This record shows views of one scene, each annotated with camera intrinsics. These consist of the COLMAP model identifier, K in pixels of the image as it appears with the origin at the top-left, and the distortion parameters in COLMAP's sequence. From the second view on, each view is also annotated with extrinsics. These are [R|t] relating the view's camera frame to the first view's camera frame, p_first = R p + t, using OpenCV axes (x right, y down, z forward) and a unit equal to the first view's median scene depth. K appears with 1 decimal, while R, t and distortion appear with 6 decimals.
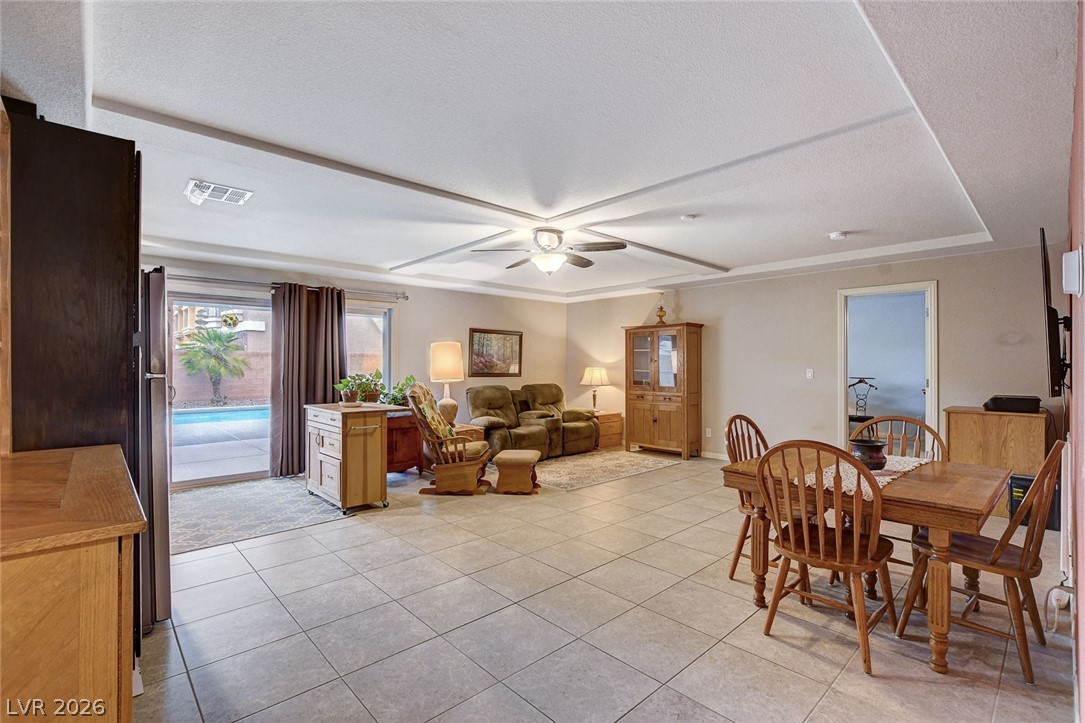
lens RADIAL K [[487.0, 0, 548.9], [0, 487.0, 356.3], [0, 0, 1]] dist [-0.030663, 0.002974]
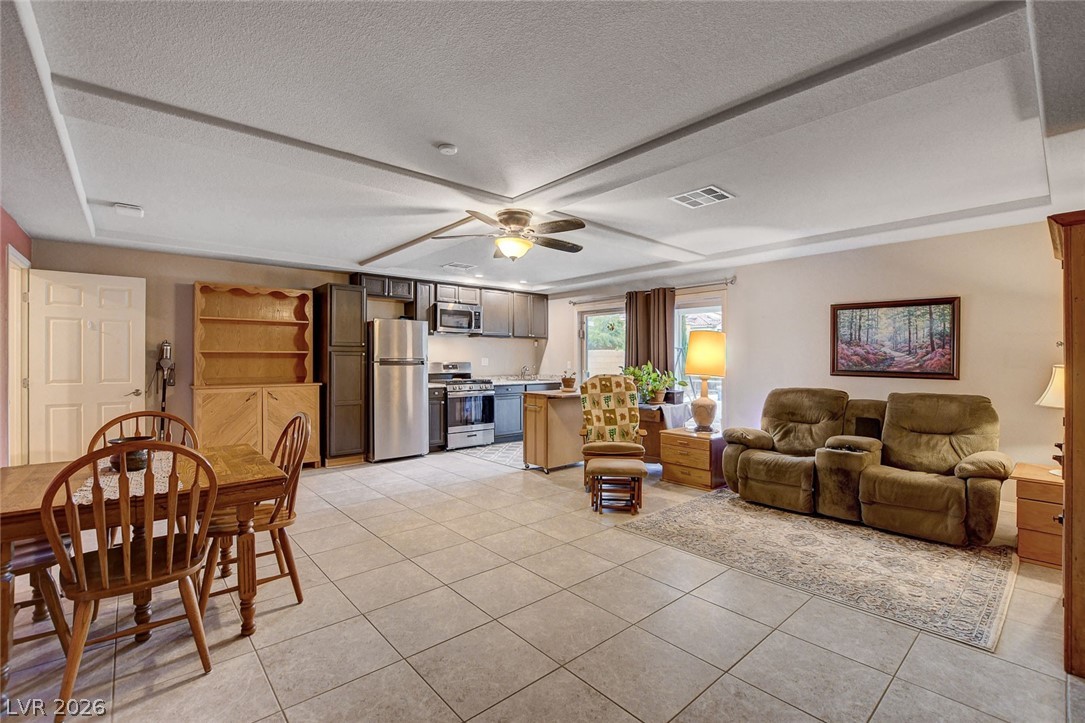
lens RADIAL K [[487.0, 0, 554.8], [0, 487.0, 352.9], [0, 0, 1]] dist [-0.030663, 0.002974]
pose [[-0.024837, -0.013093, -0.999606, 0.643966], [0.016044, 0.999780, -0.013494, 0.016160], [0.999563, -0.016373, -0.024622, 0.758142]]
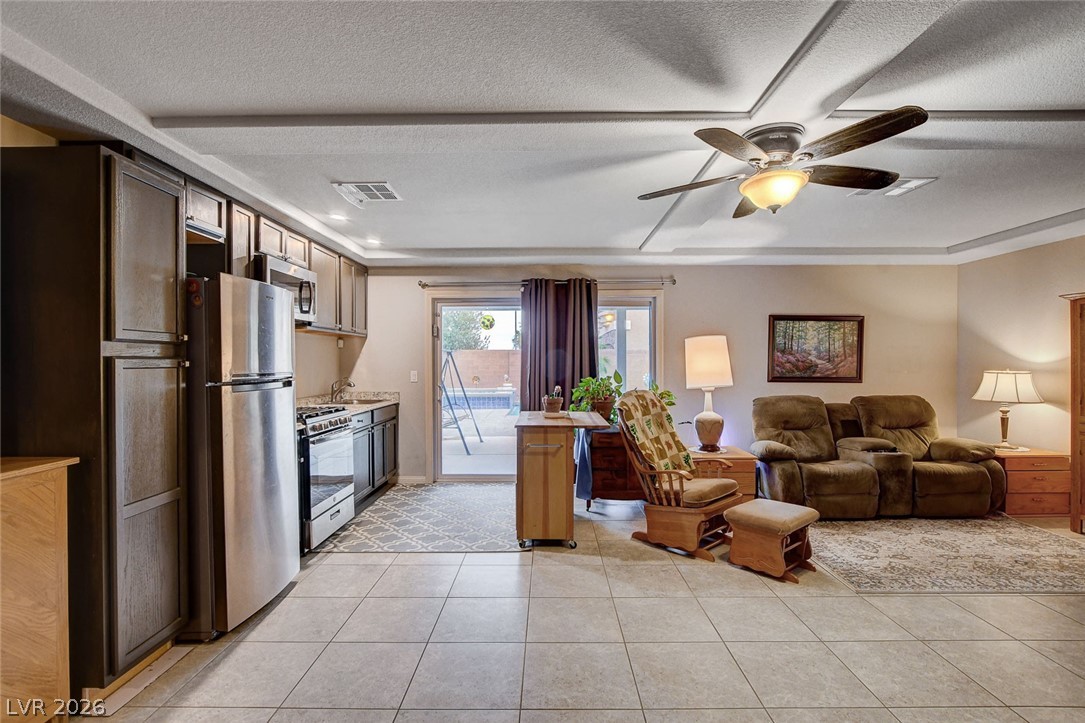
lens RADIAL K [[510.4, 0, 550.8], [0, 510.4, 361.9], [0, 0, 1]] dist [-0.019681, 0.001971]
pose [[0.724376, 0.001278, -0.689404, 0.151931], [0.013324, 0.999786, 0.015853, -0.004791], [0.689276, -0.020669, 0.724204, 0.271002]]
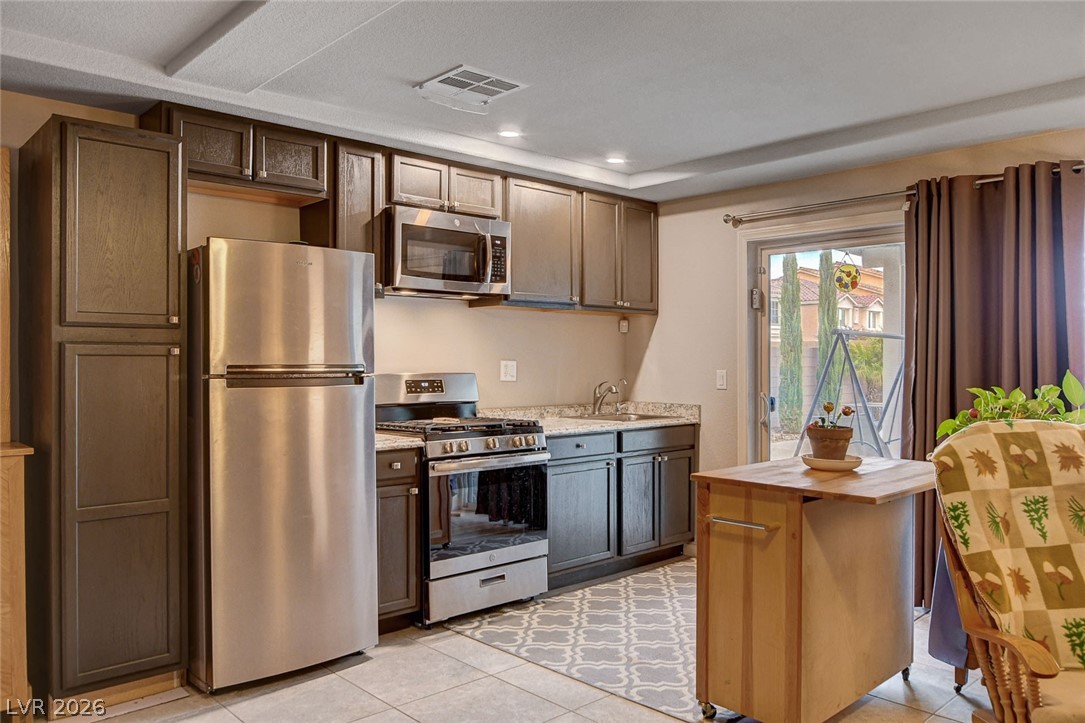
lens RADIAL K [[801.3, 0, 550.2], [0, 801.3, 364.8], [0, 0, 1]] dist [-0.046508, 0.015658]
pose [[-0.010169, 0.005650, -0.999932, 0.183985], [0.018202, 0.999819, 0.005464, 0.009079], [0.999783, -0.018145, -0.010270, 0.593516]]
